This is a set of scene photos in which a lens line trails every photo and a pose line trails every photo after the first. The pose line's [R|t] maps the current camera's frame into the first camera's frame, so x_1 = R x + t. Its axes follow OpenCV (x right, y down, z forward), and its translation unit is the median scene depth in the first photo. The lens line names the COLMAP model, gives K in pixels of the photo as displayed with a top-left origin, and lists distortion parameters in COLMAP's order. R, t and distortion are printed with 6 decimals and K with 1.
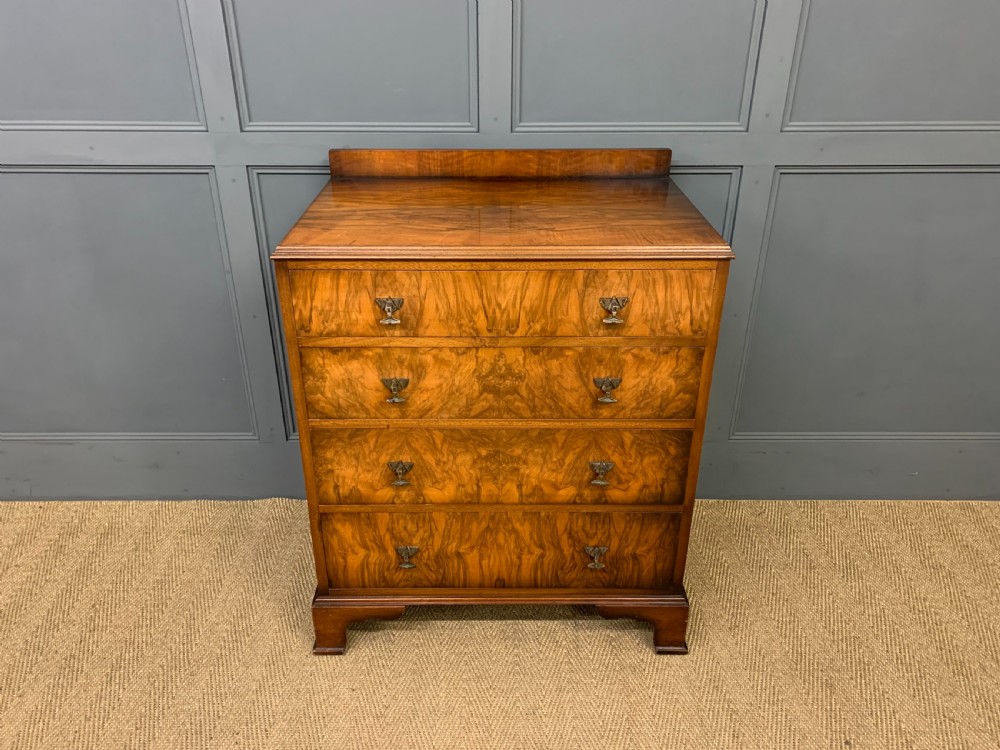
lens RADIAL K [[764.1, 0, 493.5], [0, 764.1, 367.5], [0, 0, 1]] dist [0.064743, -0.060548]
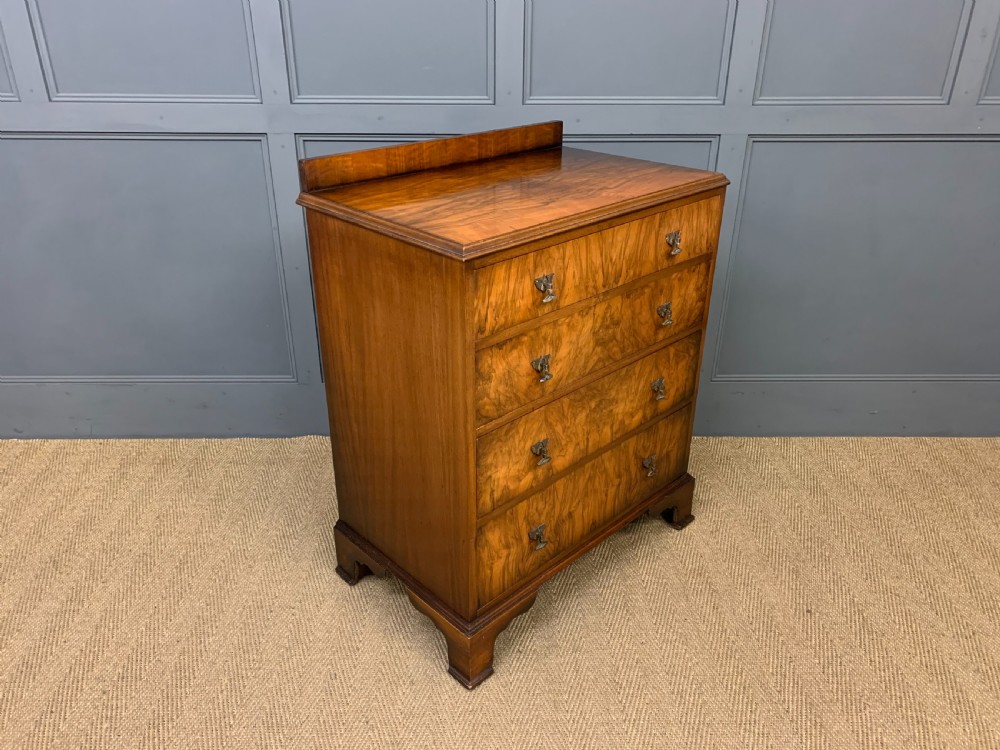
lens RADIAL K [[764.1, 0, 489.7], [0, 764.1, 366.7], [0, 0, 1]] dist [0.064743, -0.060548]
pose [[0.724532, -0.298921, 0.621047, -0.732142], [0.312358, 0.945621, 0.090739, -0.078528], [-0.614399, 0.128246, 0.778503, 0.231414]]
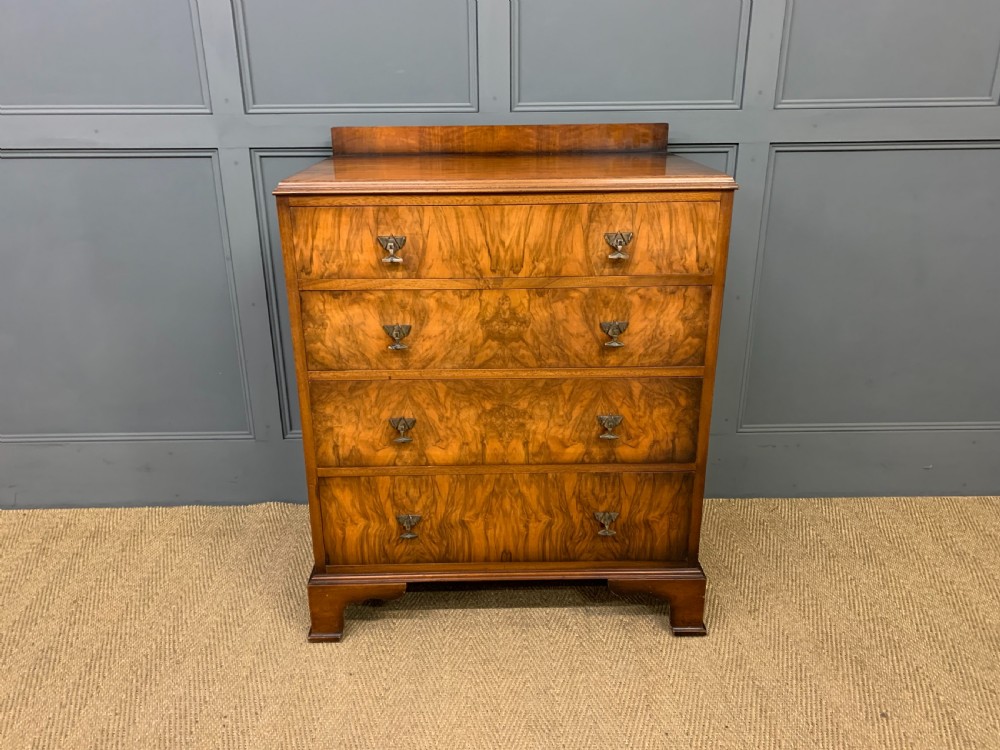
lens RADIAL K [[764.1, 0, 495.2], [0, 764.1, 370.4], [0, 0, 1]] dist [0.064743, -0.060548]
pose [[0.999891, -0.012447, 0.007998, -0.010715], [0.013303, 0.992949, -0.117791, 0.171193], [-0.006476, 0.117885, 0.993006, 0.031217]]
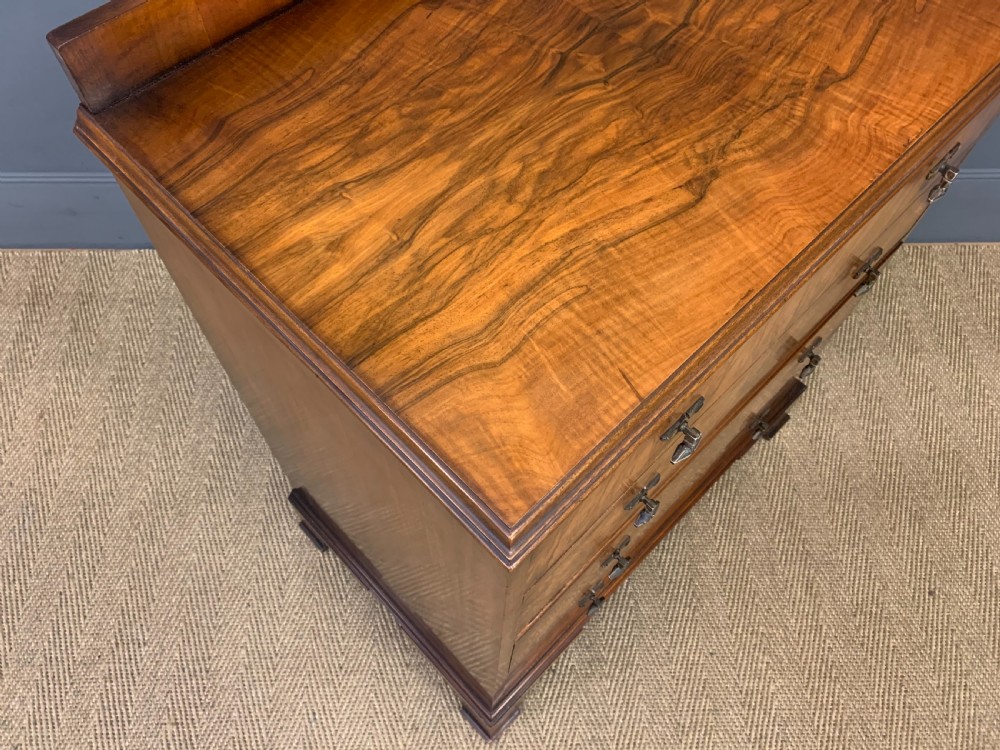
lens RADIAL K [[764.1, 0, 491.6], [0, 764.1, 362.5], [0, 0, 1]] dist [0.064743, -0.060548]
pose [[0.714976, -0.597977, 0.362261, -0.304178], [0.302424, 0.731679, 0.610889, -0.354684], [-0.630357, -0.327215, 0.703975, 0.659174]]
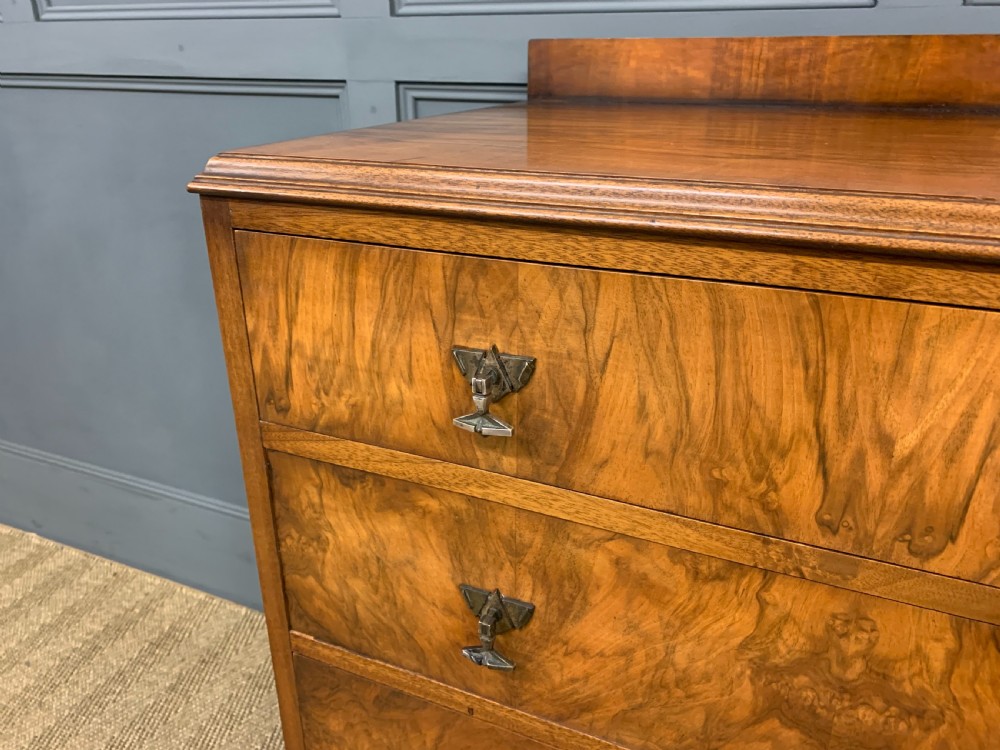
lens RADIAL K [[764.1, 0, 510.2], [0, 764.1, 373.1], [0, 0, 1]] dist [0.064743, -0.060548]
pose [[0.913411, 0.157673, -0.375260, -0.011679], [-0.185189, 0.981961, -0.038173, -0.061306], [0.362472, 0.104362, 0.926133, 0.616595]]
